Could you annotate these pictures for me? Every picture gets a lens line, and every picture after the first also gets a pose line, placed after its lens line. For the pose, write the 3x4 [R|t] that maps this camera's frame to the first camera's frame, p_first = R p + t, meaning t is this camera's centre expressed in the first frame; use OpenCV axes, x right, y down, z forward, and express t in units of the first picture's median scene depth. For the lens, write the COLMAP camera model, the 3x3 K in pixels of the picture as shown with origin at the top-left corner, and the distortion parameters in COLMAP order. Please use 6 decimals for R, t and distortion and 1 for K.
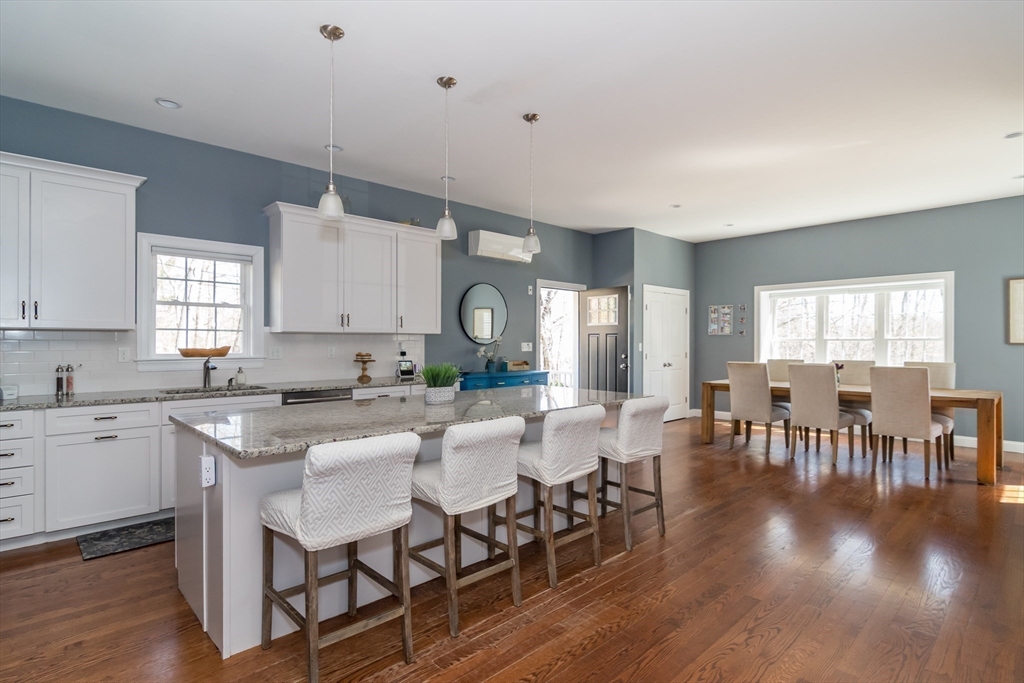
lens RADIAL K [[522.9, 0, 512.5], [0, 522.9, 339.2], [0, 0, 1]] dist [0.013246, -0.000226]
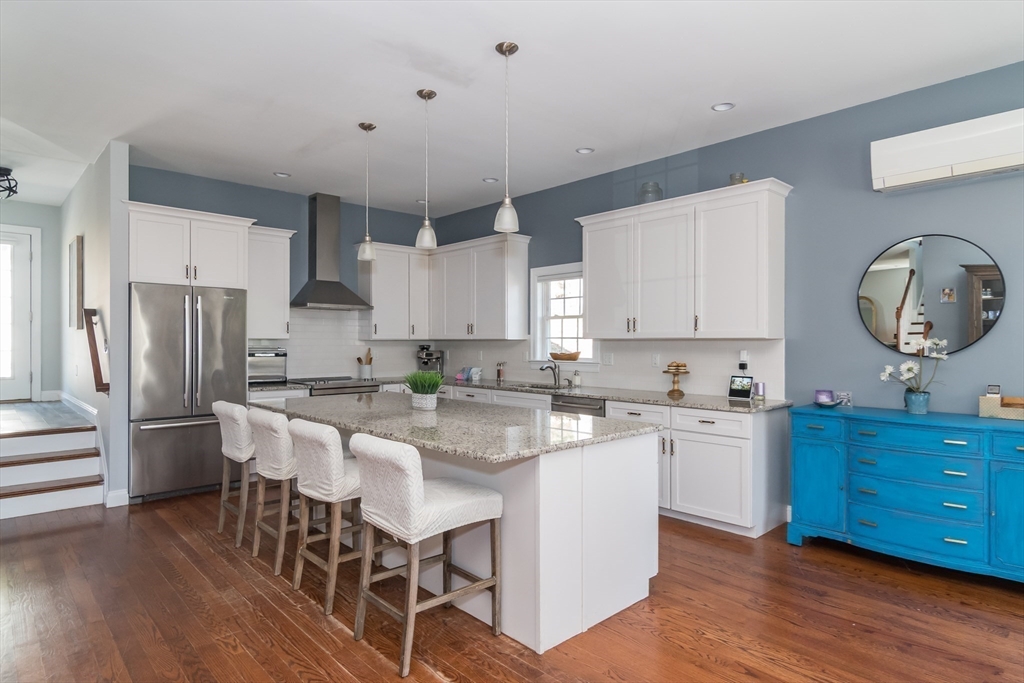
lens RADIAL K [[573.2, 0, 512.1], [0, 573.2, 342.1], [0, 0, 1]] dist [-0.014095, -0.000008]
pose [[-0.019456, -0.007541, -0.999782, 0.659983], [-0.002507, 0.999969, -0.007494, 0.001585], [0.999808, 0.002360, -0.019475, 0.807618]]
